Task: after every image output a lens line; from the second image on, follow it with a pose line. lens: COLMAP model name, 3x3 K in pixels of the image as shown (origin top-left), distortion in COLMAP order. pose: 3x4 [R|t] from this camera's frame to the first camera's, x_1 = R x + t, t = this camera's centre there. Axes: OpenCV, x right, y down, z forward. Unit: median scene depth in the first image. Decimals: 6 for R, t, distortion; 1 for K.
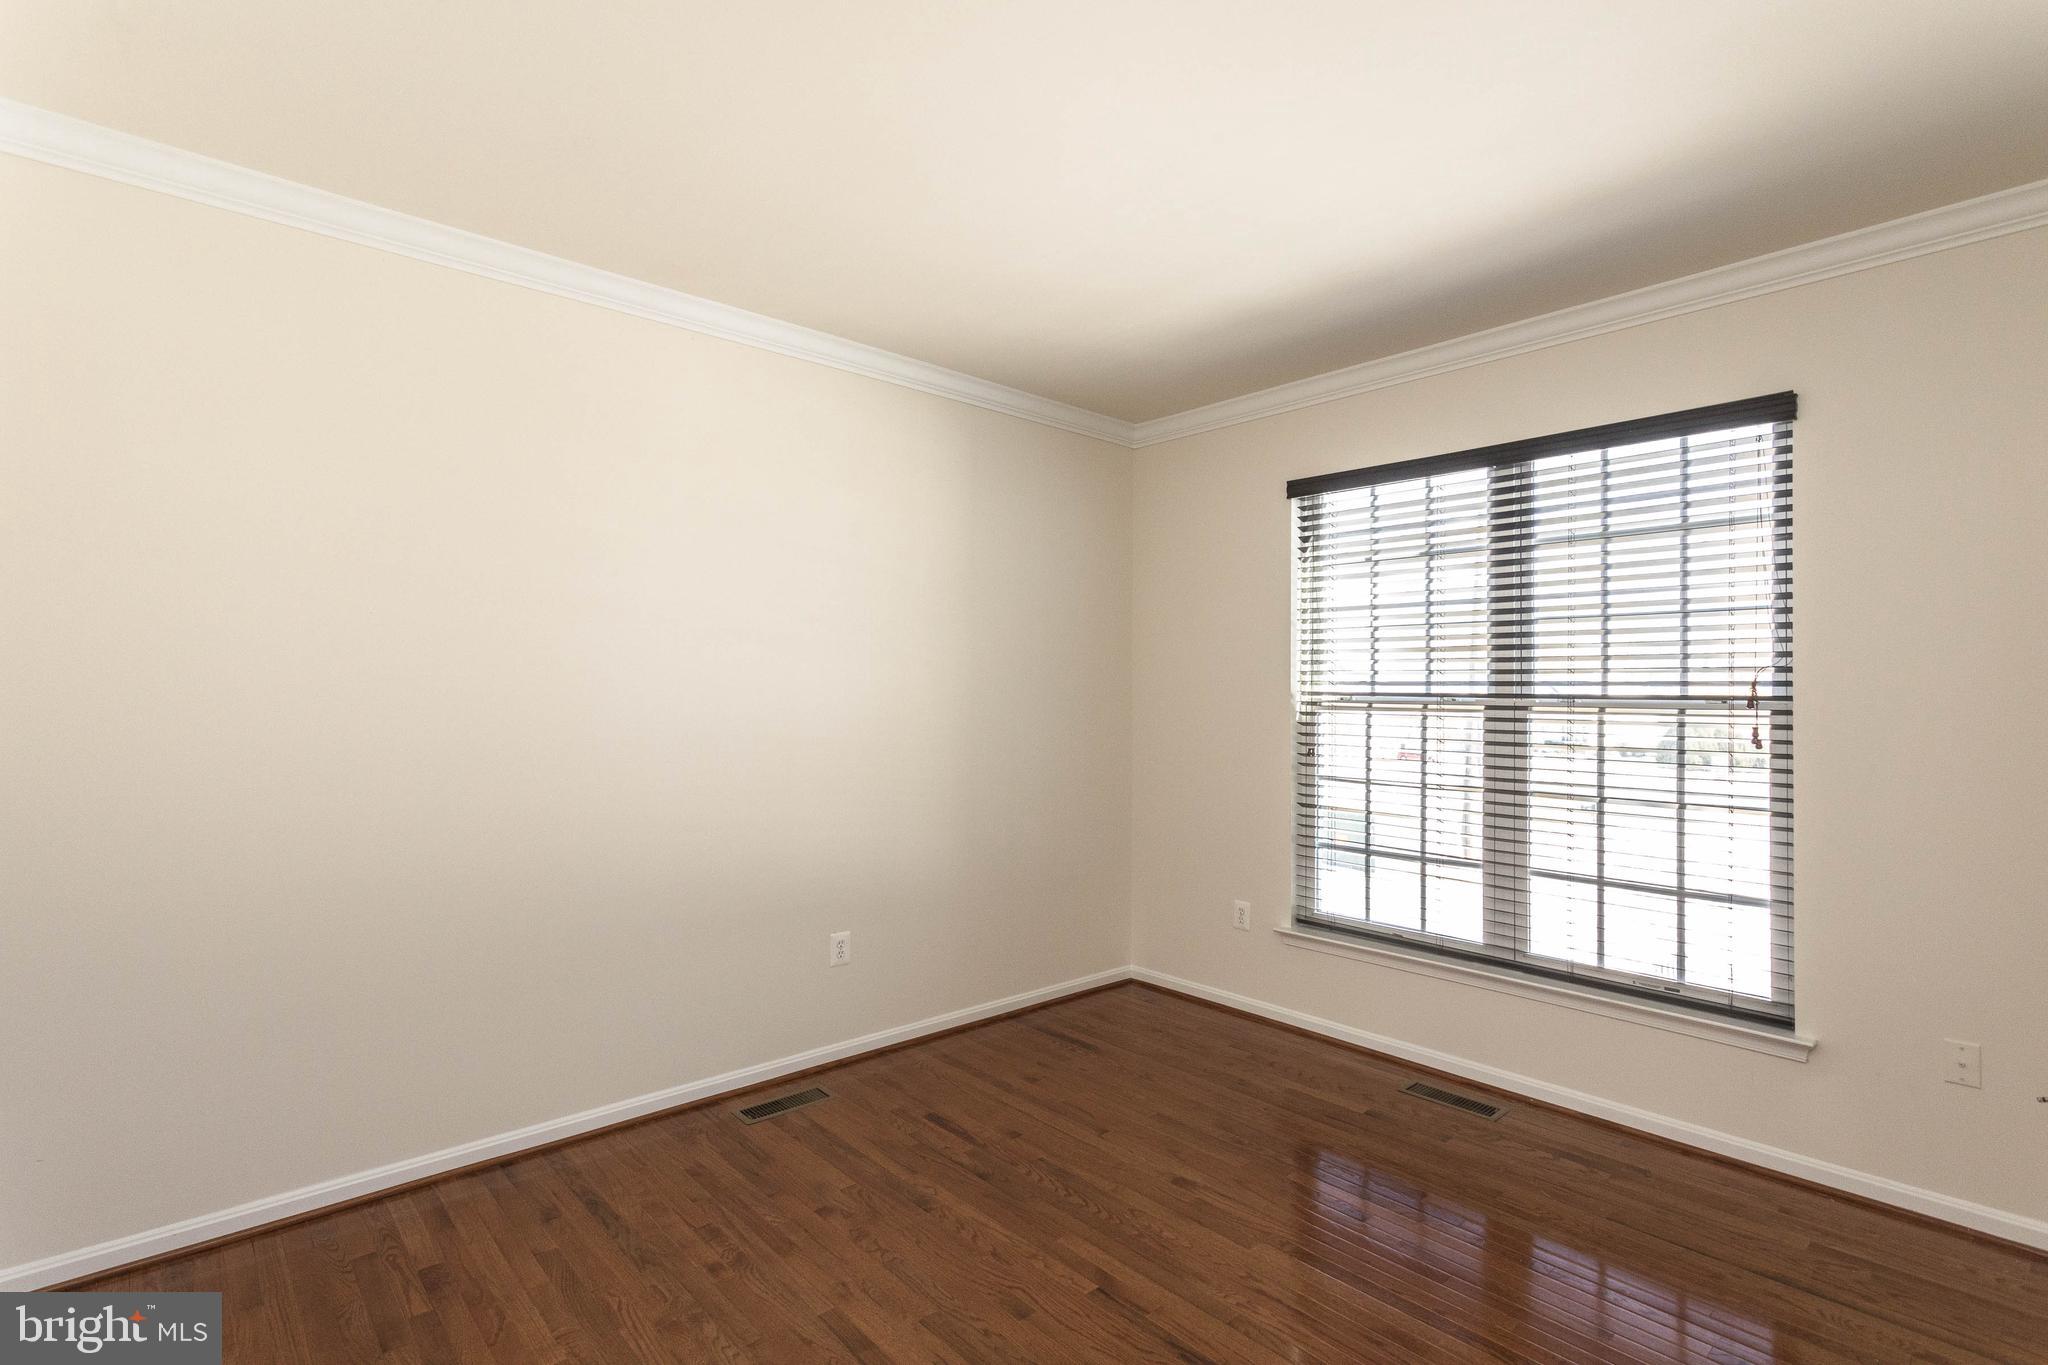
lens RADIAL K [[979.2, 0, 1041.5], [0, 979.2, 684.0], [0, 0, 1]] dist [0.009174, -0.002707]
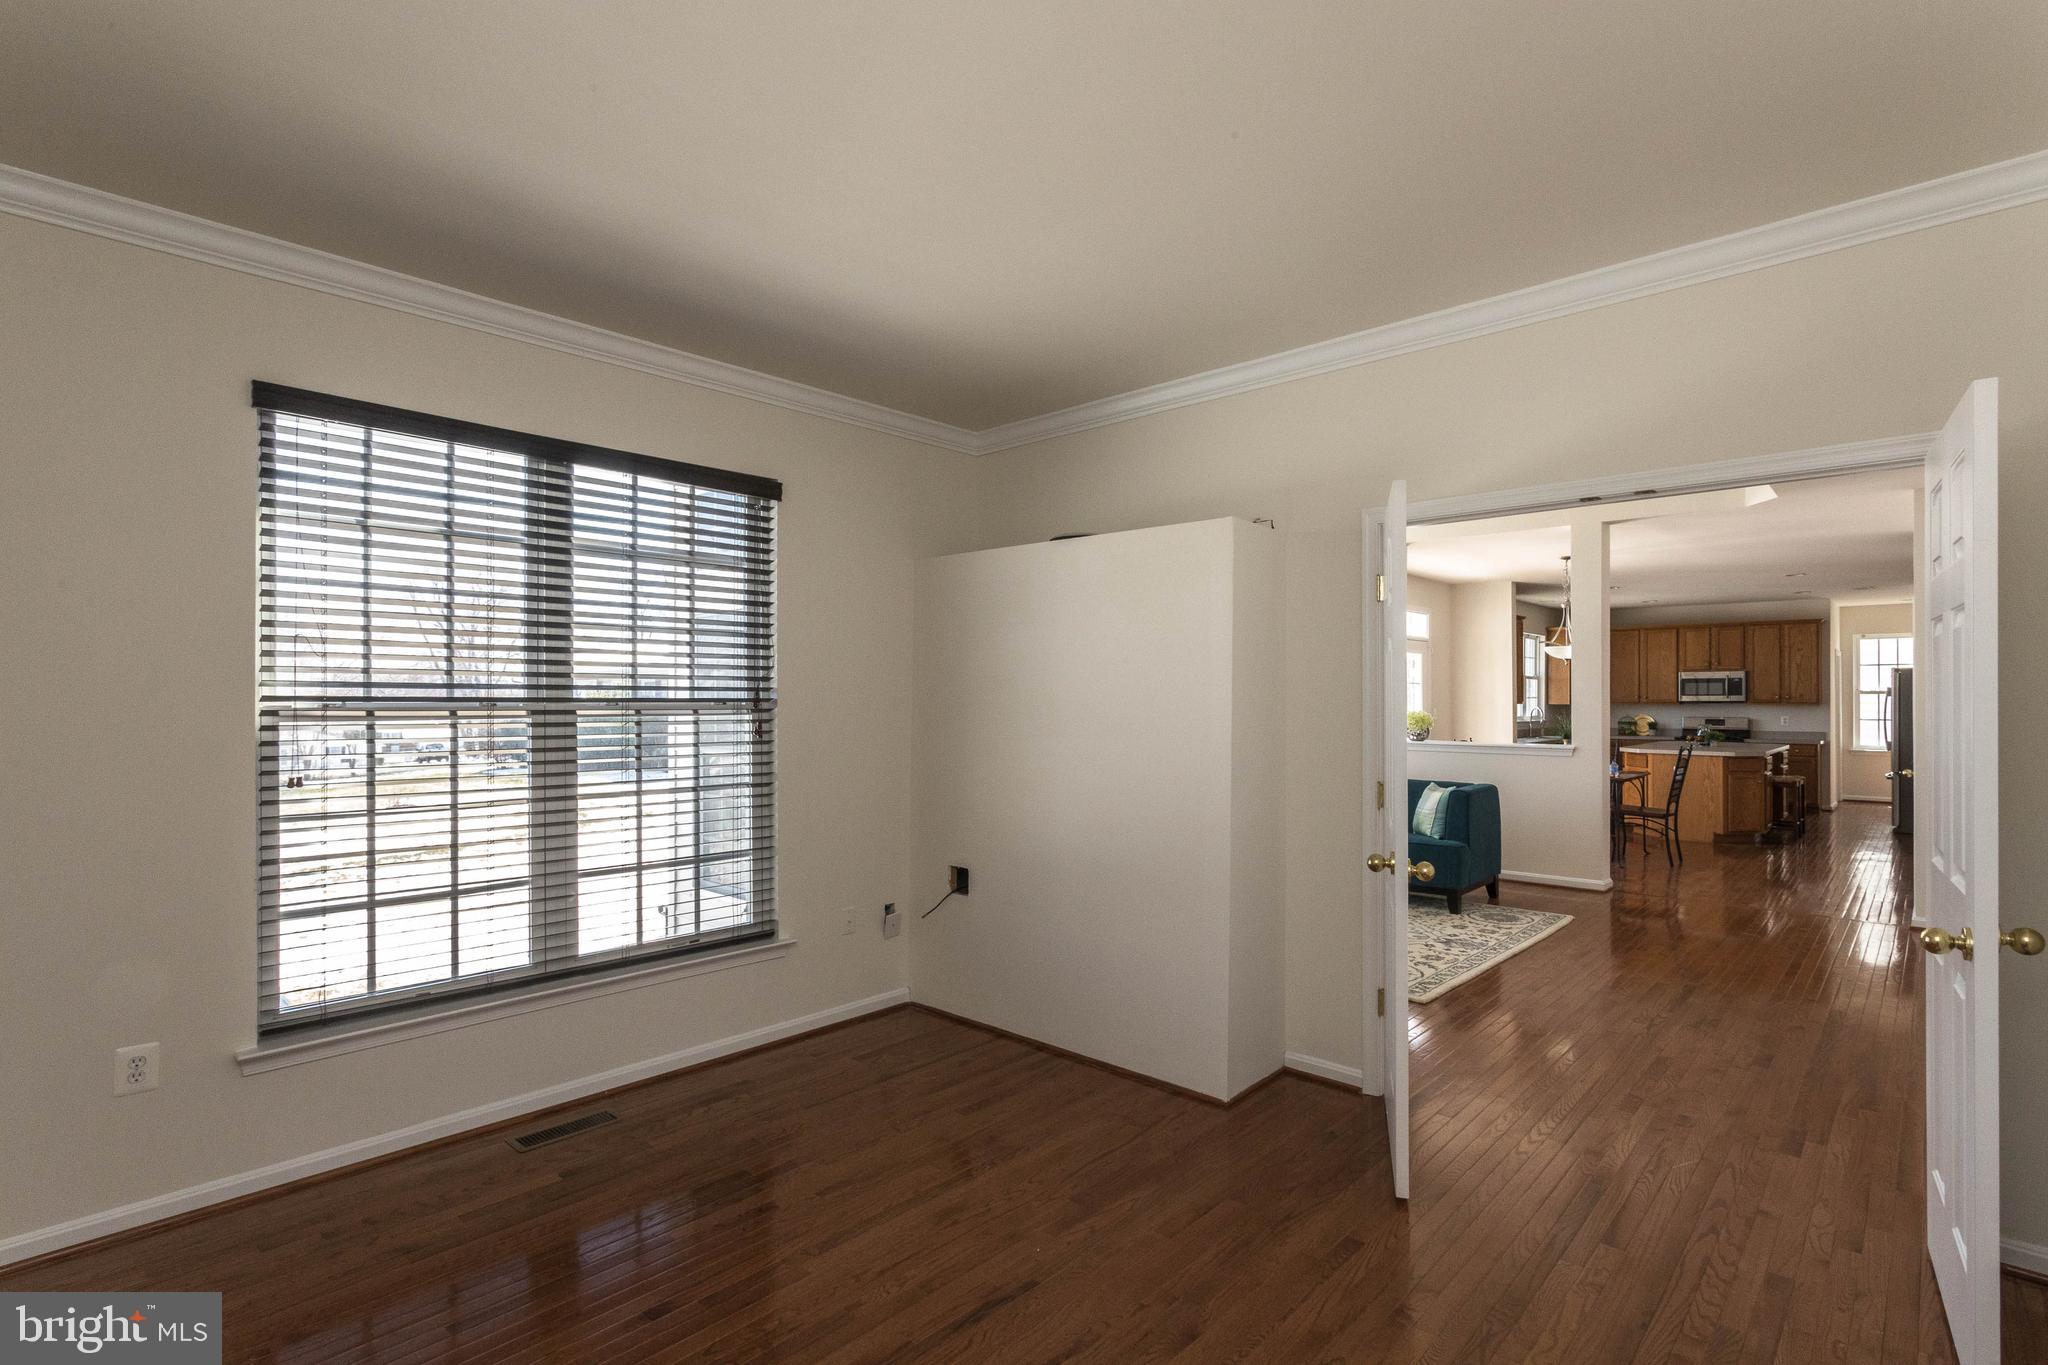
lens RADIAL K [[1021.8, 0, 1030.9], [0, 1021.8, 694.8], [0, 0, 1]] dist [0.000602, 0.001130]
pose [[-0.105473, -0.003370, 0.994416, -0.570946], [-0.010687, 0.999940, 0.002255, -0.000360], [-0.994365, -0.010390, -0.105503, 0.629728]]
